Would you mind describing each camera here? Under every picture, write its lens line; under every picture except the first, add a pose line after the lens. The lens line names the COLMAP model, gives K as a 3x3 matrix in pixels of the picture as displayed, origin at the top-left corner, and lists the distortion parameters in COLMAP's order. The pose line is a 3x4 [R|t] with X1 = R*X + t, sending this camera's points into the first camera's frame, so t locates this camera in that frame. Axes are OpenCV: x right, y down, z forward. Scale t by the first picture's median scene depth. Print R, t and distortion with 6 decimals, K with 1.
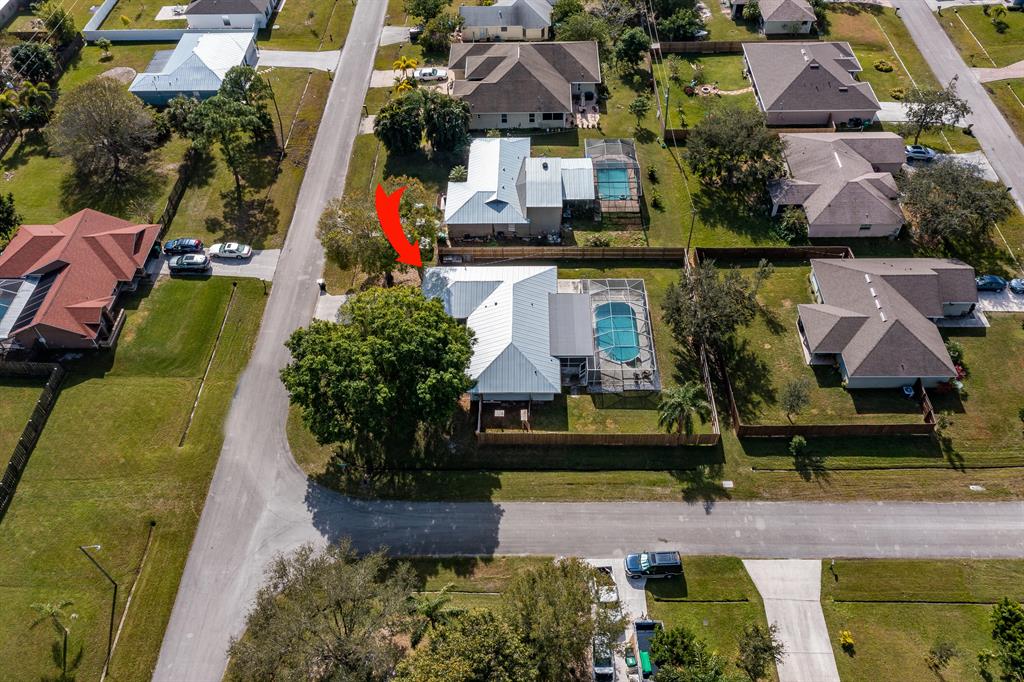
lens RADIAL K [[802.1, 0, 512.0], [0, 802.1, 341.0], [0, 0, 1]] dist [0.001490, -0.007092]
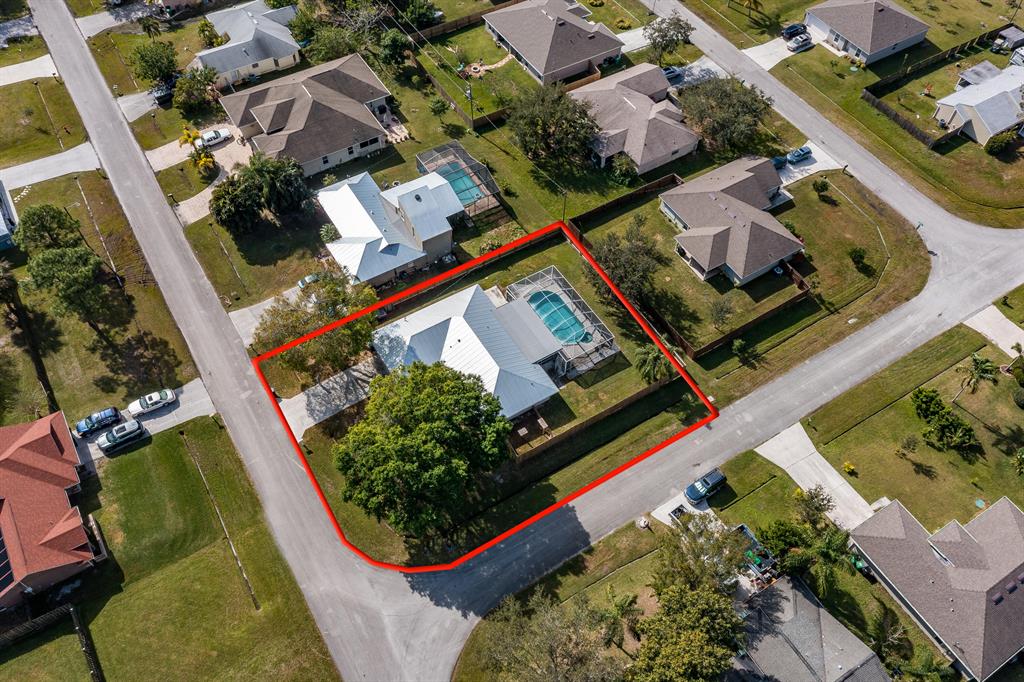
lens RADIAL K [[802.1, 0, 512.0], [0, 802.1, 341.0], [0, 0, 1]] dist [0.001490, -0.007092]
pose [[0.841121, -0.414307, 0.347657, -0.296180], [0.378453, 0.910076, 0.168922, -0.177657], [-0.386380, -0.010512, 0.922280, -0.015807]]
